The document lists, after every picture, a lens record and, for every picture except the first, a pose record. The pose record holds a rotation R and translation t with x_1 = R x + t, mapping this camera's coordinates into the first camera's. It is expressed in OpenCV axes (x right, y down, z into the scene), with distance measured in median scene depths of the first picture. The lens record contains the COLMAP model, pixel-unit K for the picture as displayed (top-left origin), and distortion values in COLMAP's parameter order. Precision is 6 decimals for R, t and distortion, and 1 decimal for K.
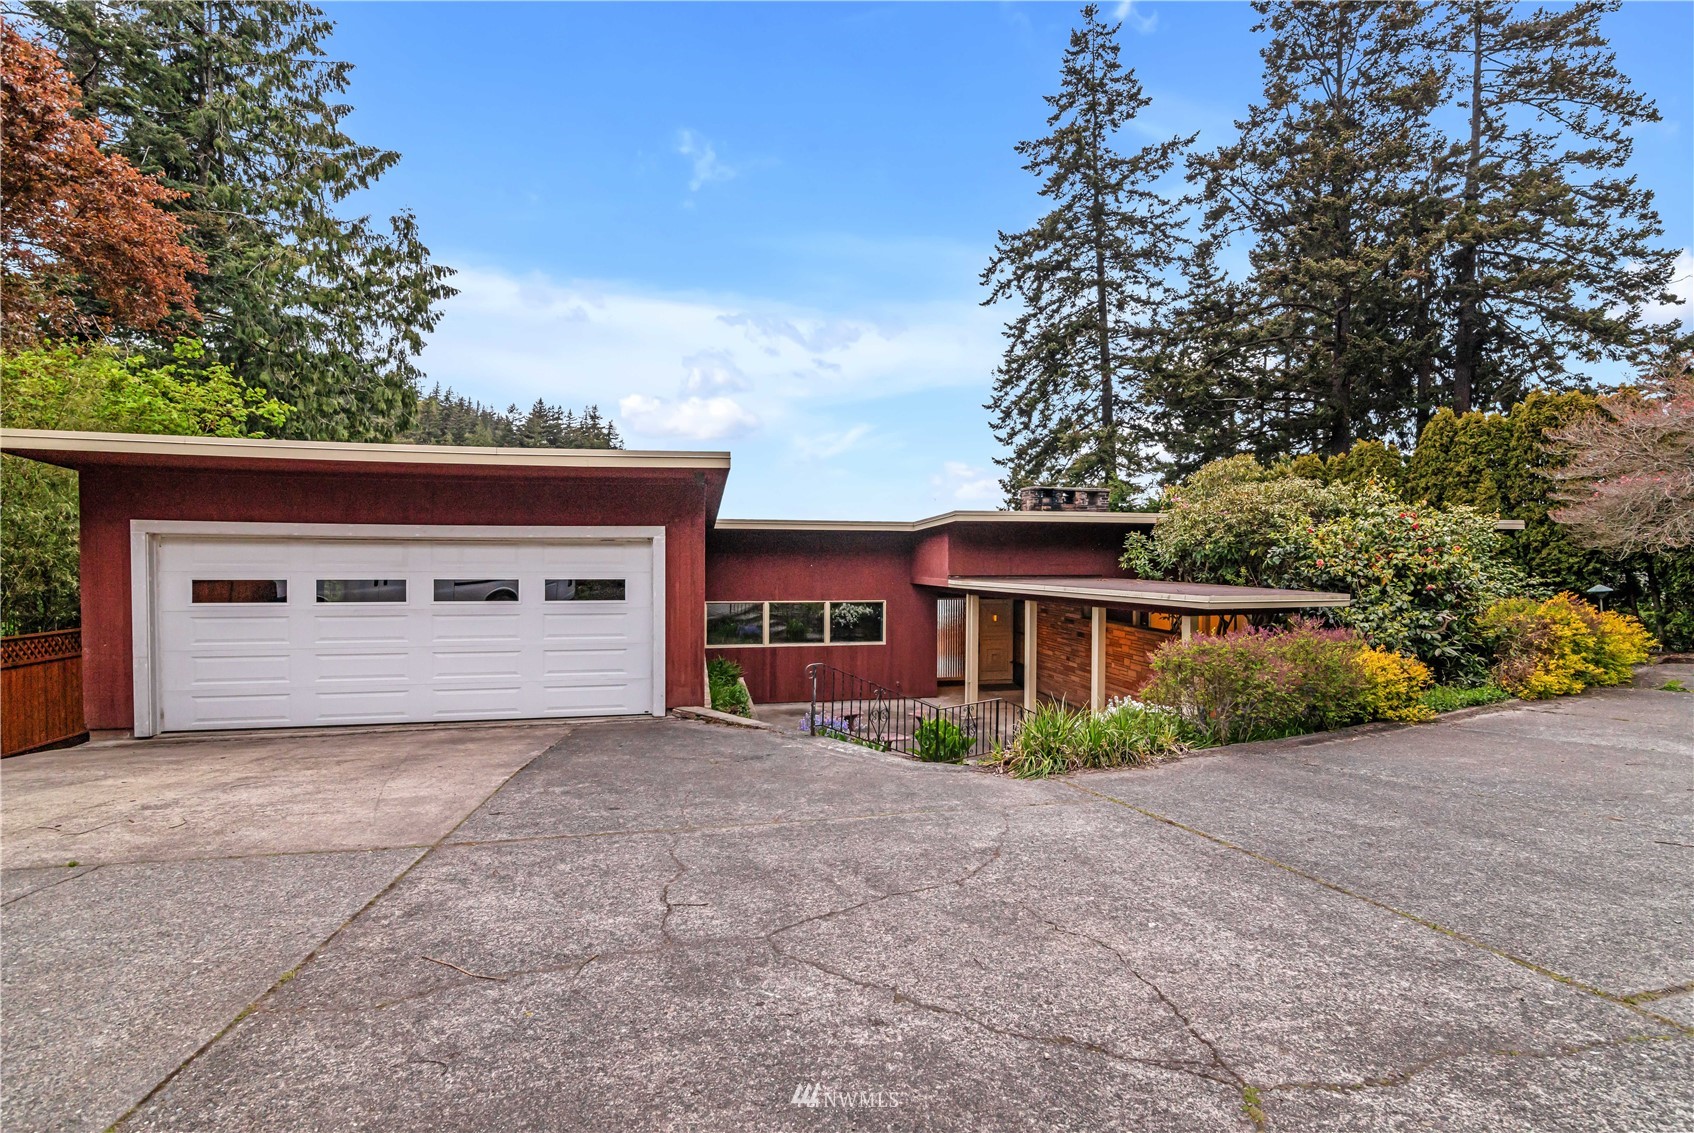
lens RADIAL K [[771.0, 0, 843.6], [0, 771.0, 563.6], [0, 0, 1]] dist [-0.002195, -0.000309]
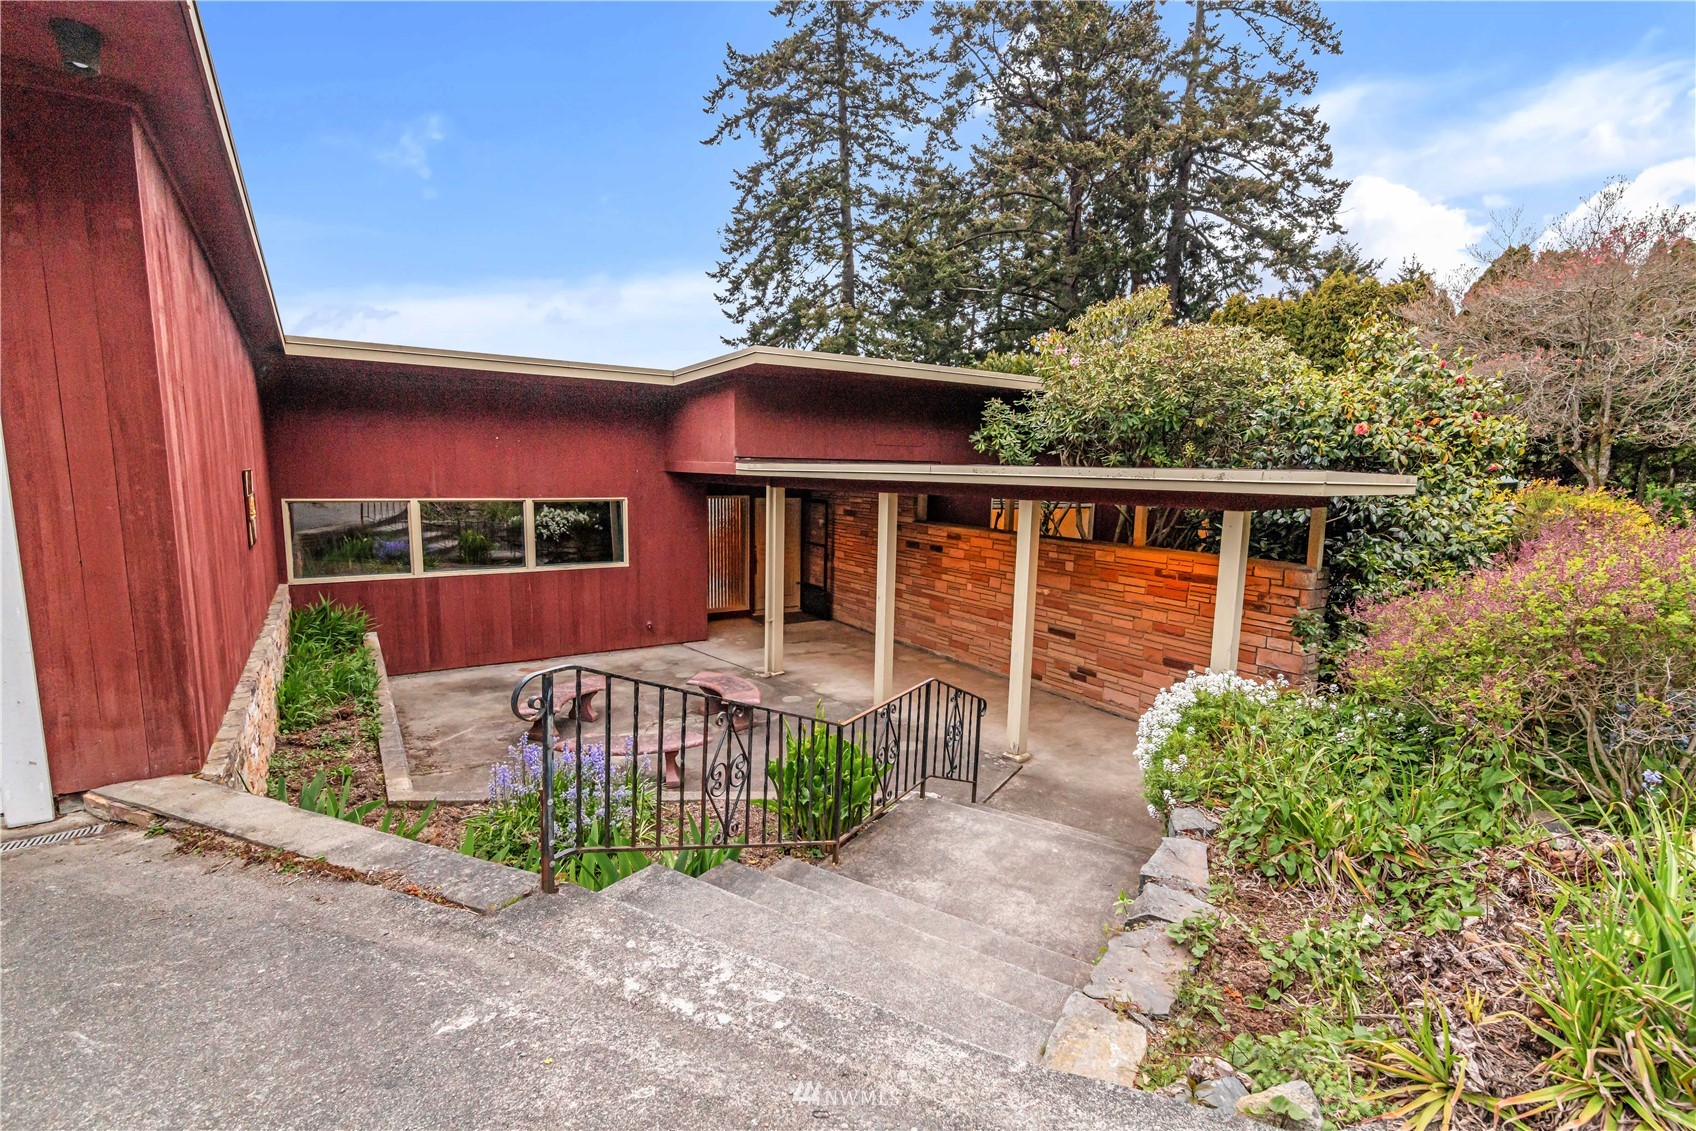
lens RADIAL K [[785.4, 0, 848.4], [0, 785.4, 583.8], [0, 0, 1]] dist [-0.001088, -0.000340]
pose [[0.927317, -0.039107, 0.372229, -0.007885], [-0.013728, 0.990303, 0.138243, 0.010252], [-0.374026, -0.133305, 0.917788, 0.128185]]
